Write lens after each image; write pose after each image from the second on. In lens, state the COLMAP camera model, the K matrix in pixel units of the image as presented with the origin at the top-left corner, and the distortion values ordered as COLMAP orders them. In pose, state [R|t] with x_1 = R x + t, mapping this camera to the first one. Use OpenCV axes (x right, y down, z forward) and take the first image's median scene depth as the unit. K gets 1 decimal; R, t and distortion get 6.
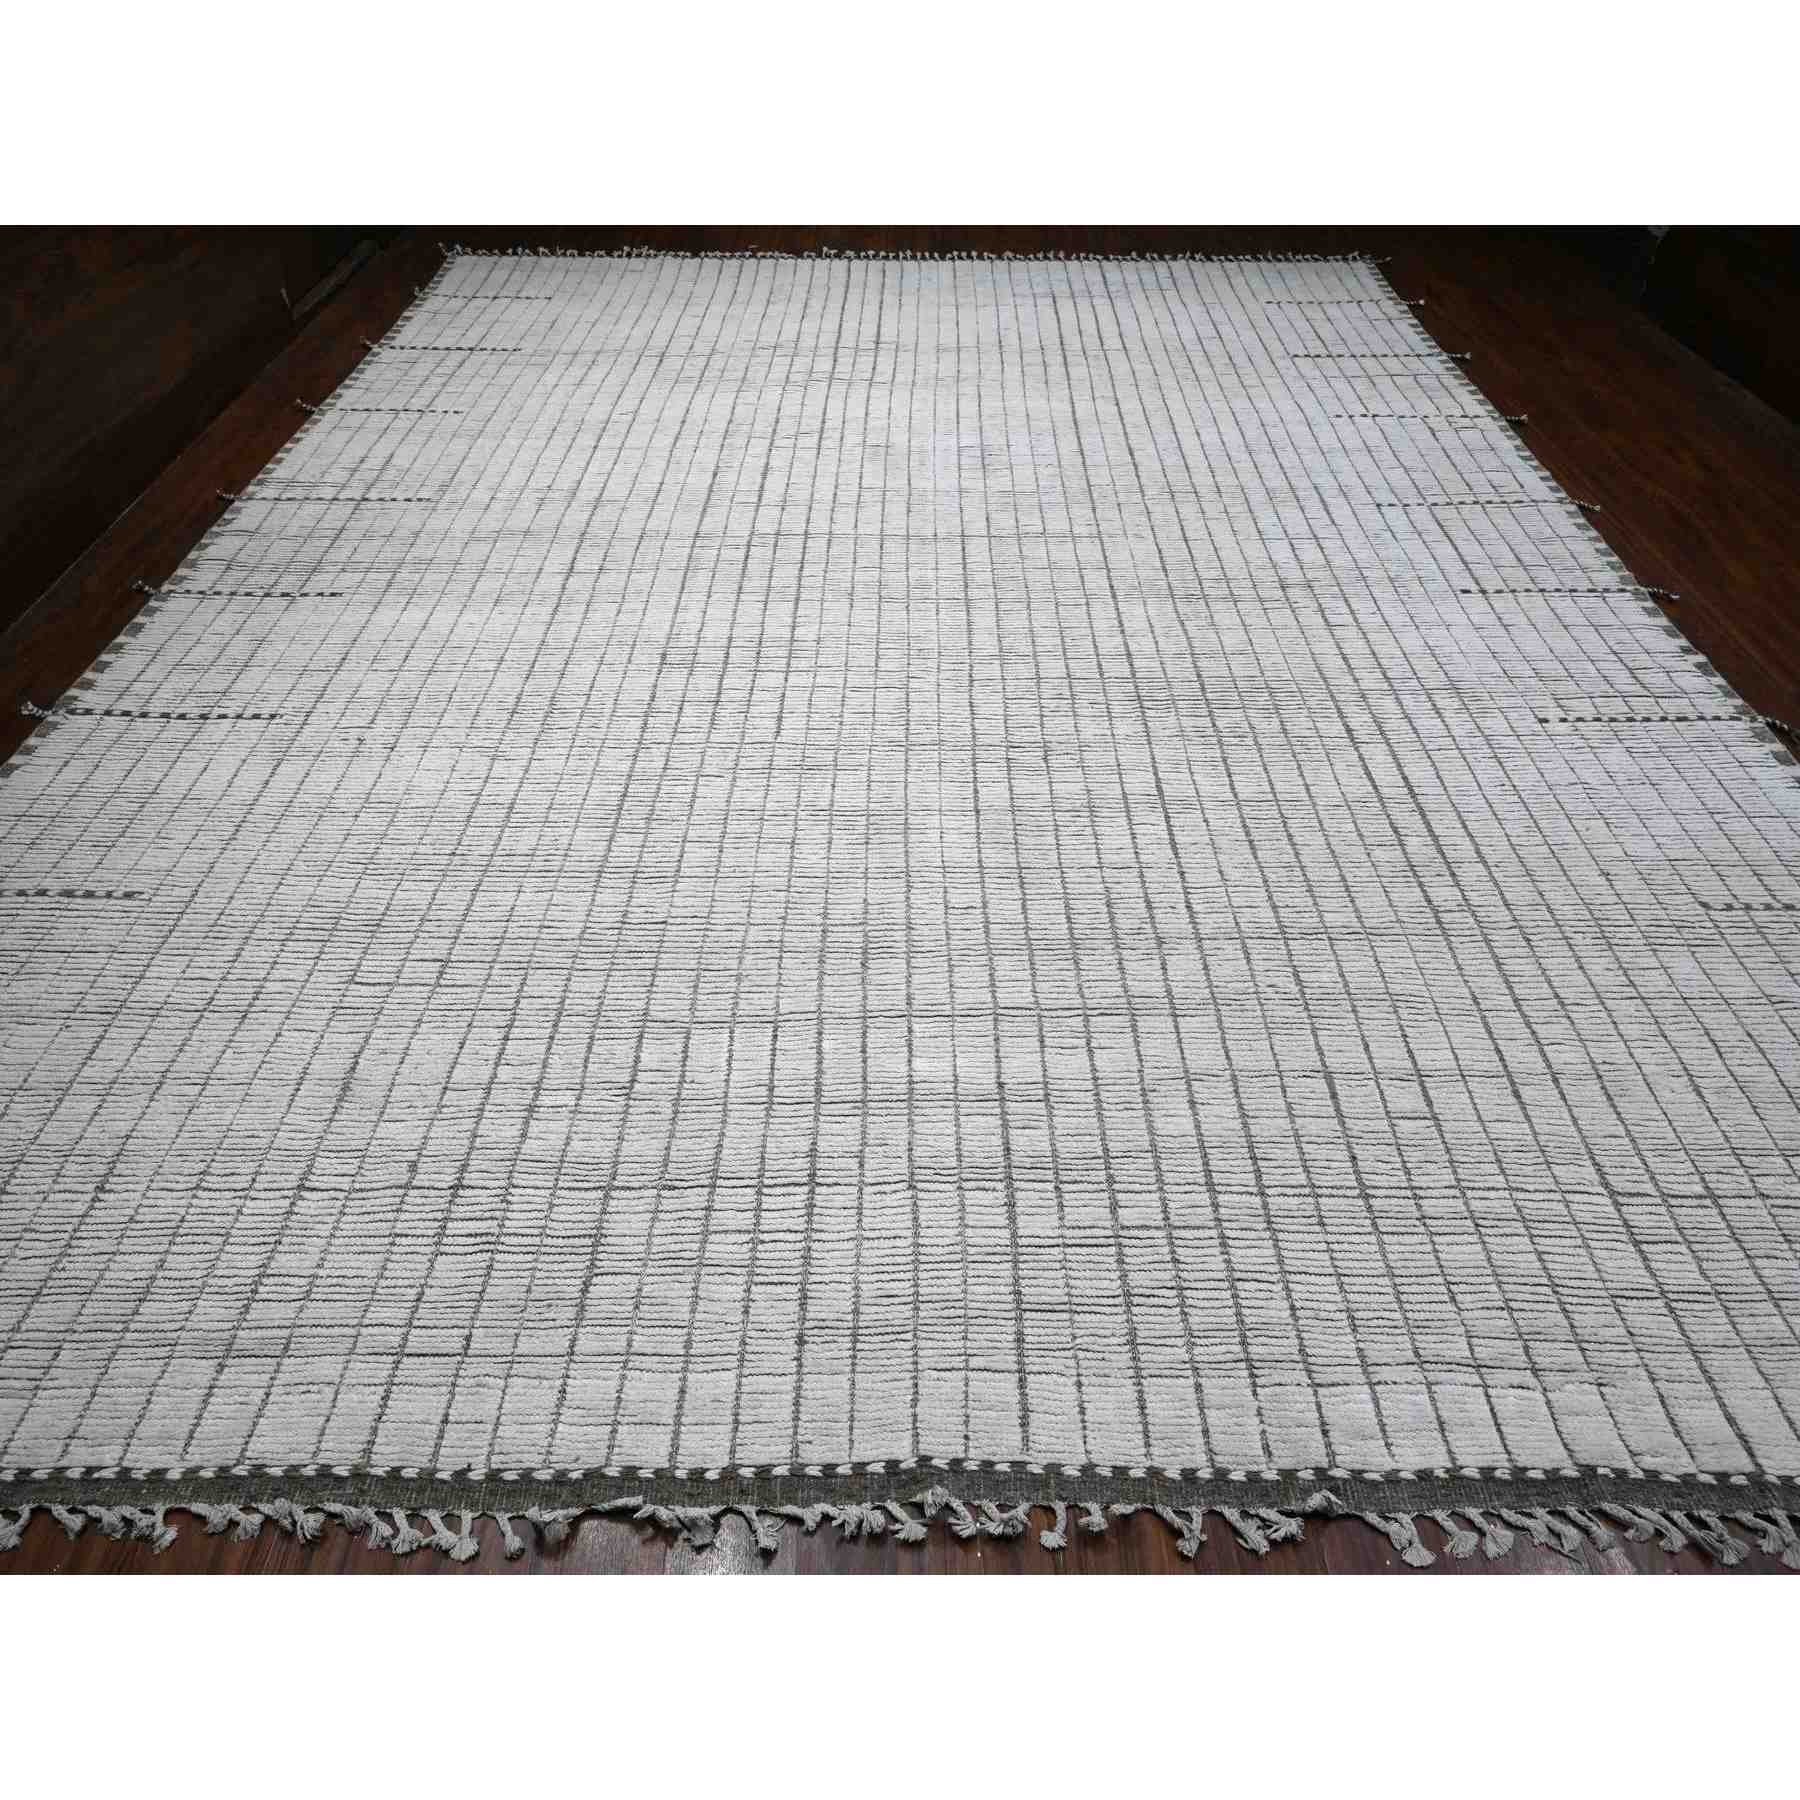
lens RADIAL K [[1167.0, 0, 898.3], [0, 1167.0, 897.8], [0, 0, 1]] dist [-0.009072, 0.000454]
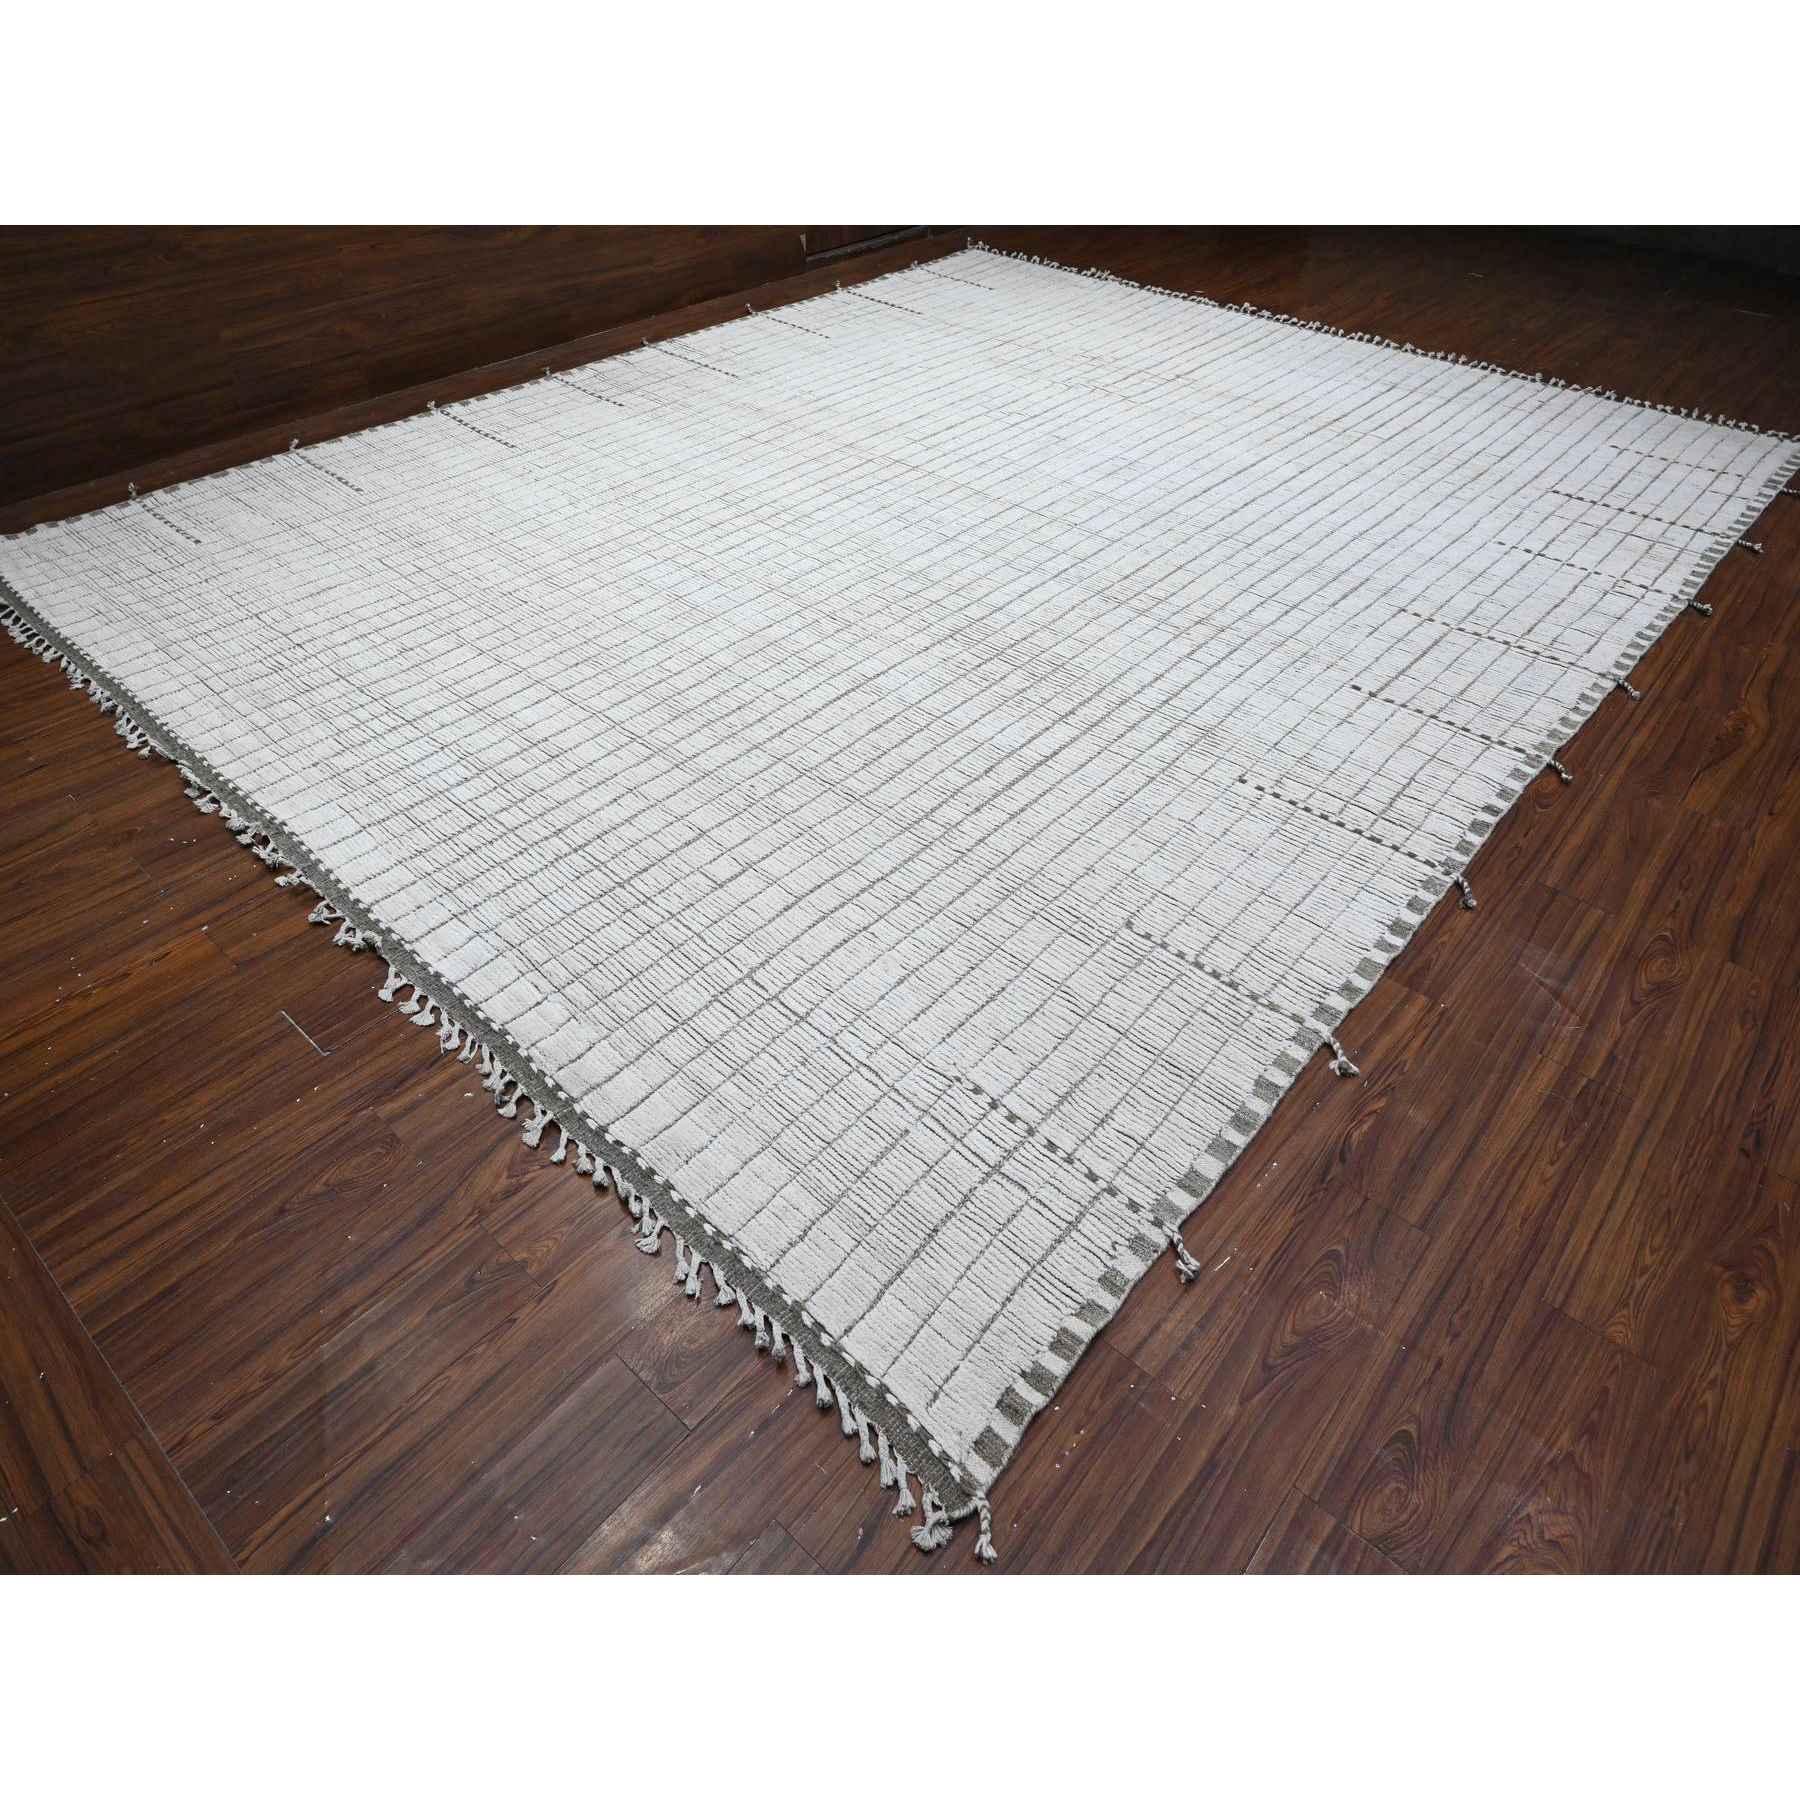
lens RADIAL K [[1167.0, 0, 899.7], [0, 1167.0, 903.2], [0, 0, 1]] dist [-0.009072, 0.000454]
pose [[0.736146, 0.454912, -0.501143, 0.762454], [-0.478251, 0.873553, 0.090447, -0.004775], [0.478920, 0.173090, 0.860625, -0.015367]]
